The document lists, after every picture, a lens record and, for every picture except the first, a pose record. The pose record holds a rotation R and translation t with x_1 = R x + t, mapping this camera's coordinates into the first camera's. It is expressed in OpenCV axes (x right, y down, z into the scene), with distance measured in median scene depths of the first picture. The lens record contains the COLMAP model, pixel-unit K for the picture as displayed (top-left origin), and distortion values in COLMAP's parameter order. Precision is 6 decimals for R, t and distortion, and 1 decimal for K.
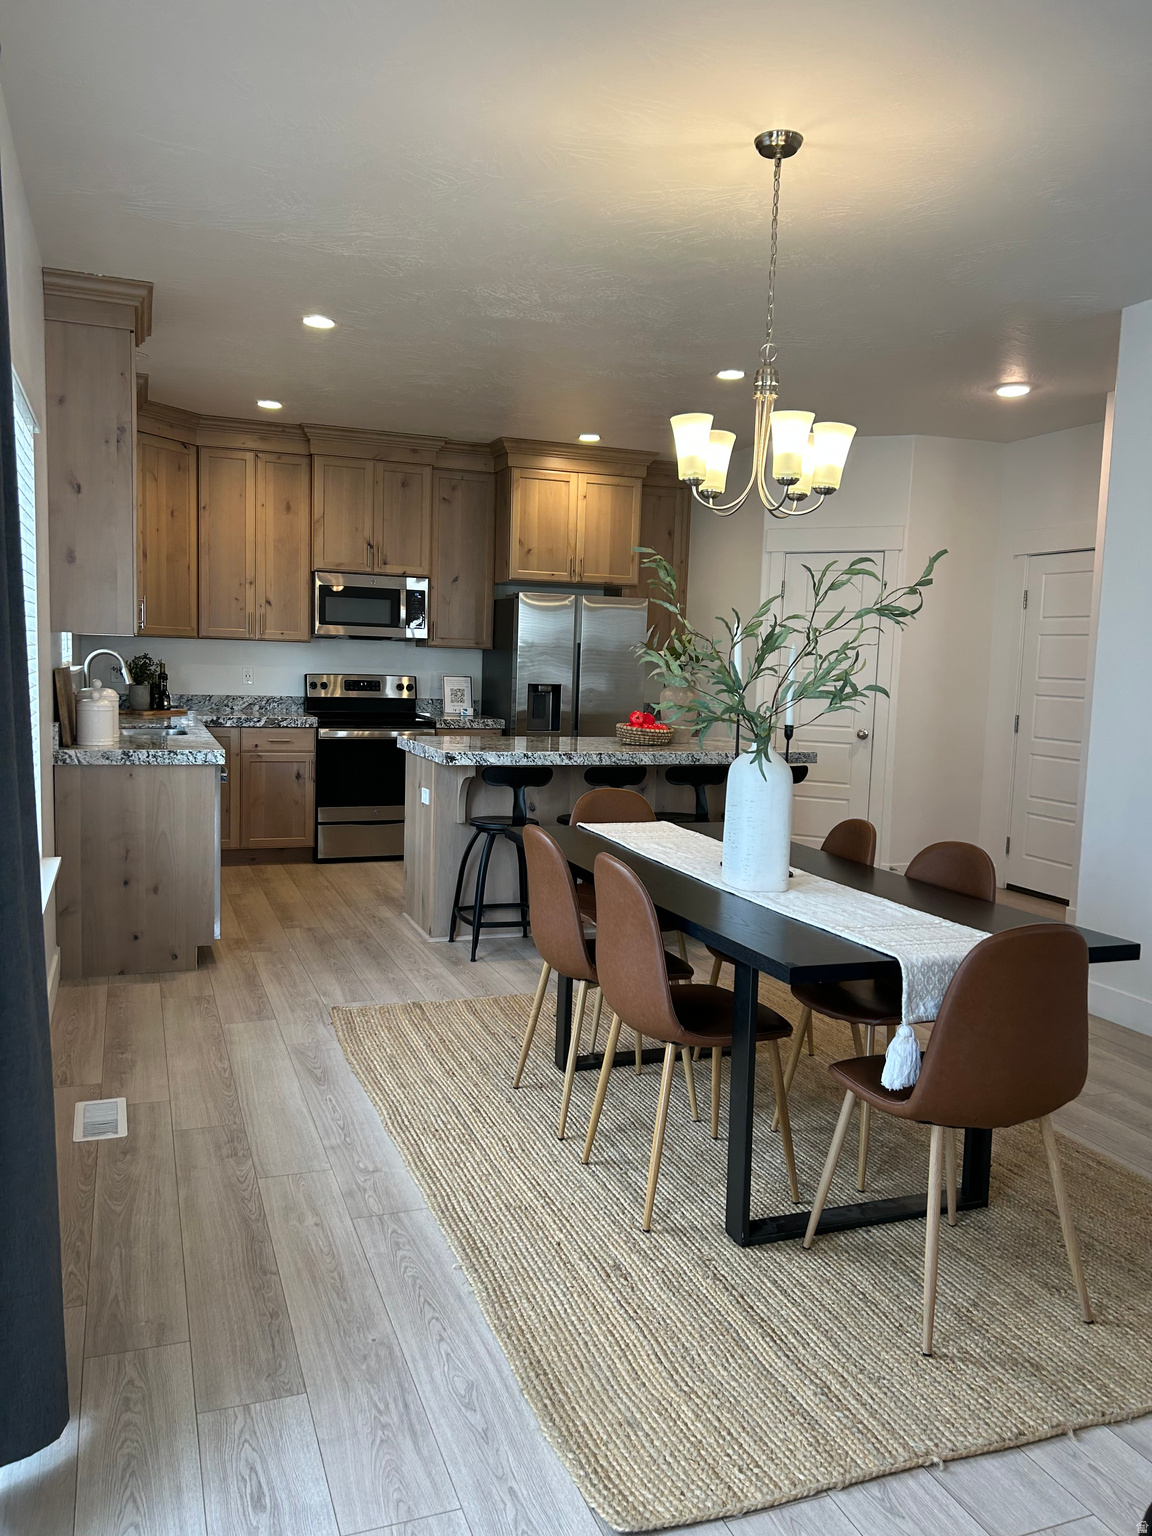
lens RADIAL K [[1147.6, 0, 577.8], [0, 1147.6, 766.1], [0, 0, 1]] dist [0.023329, -0.028099]
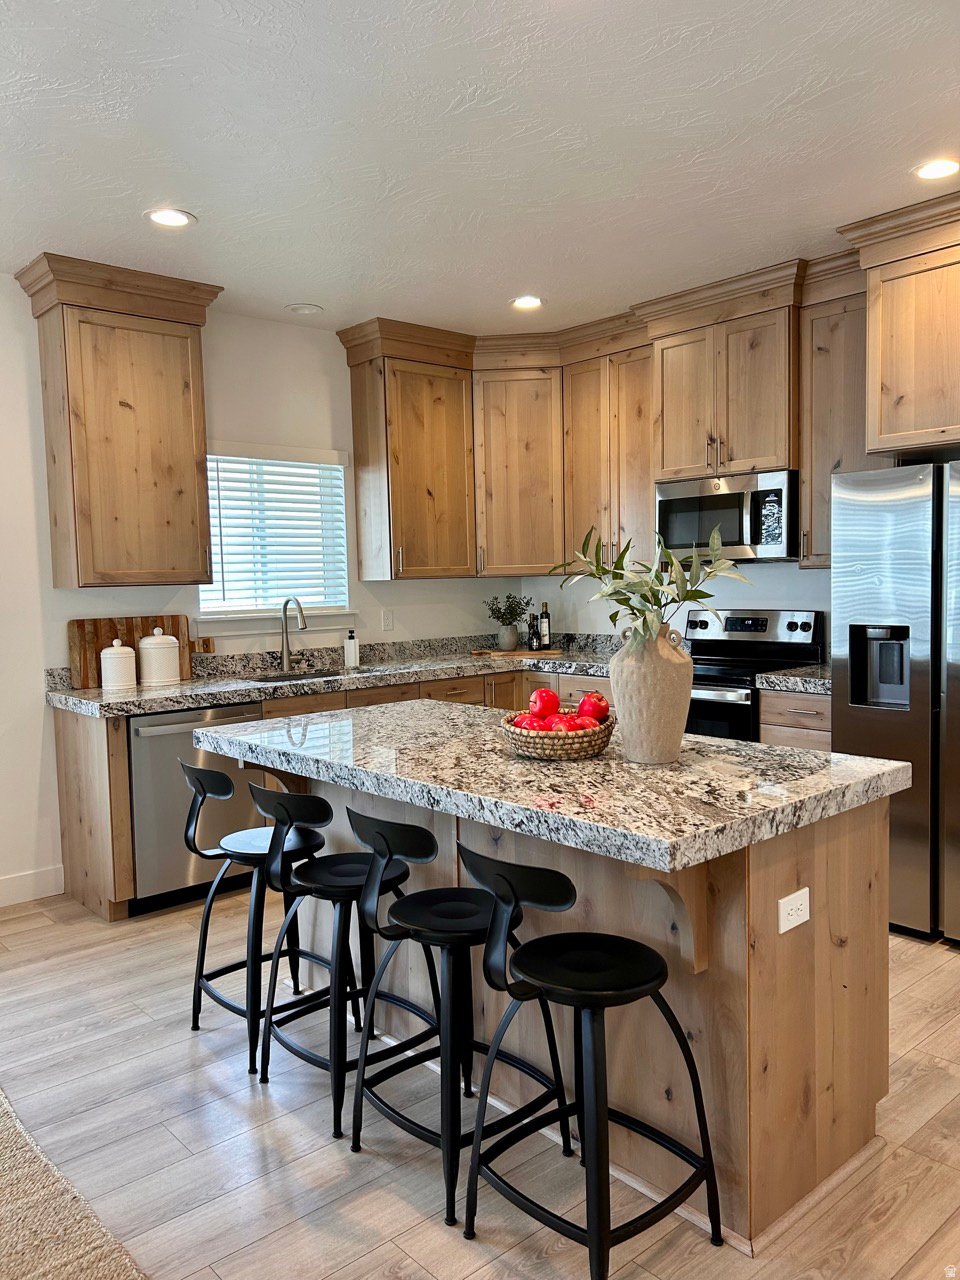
lens RADIAL K [[956.3, 0, 483.7], [0, 956.3, 647.7], [0, 0, 1]] dist [0.023329, -0.028099]
pose [[0.366701, 0.026147, -0.929971, 0.358317], [-0.054859, 0.998473, 0.006441, -0.053125], [0.928720, 0.048655, 0.367576, 0.652591]]
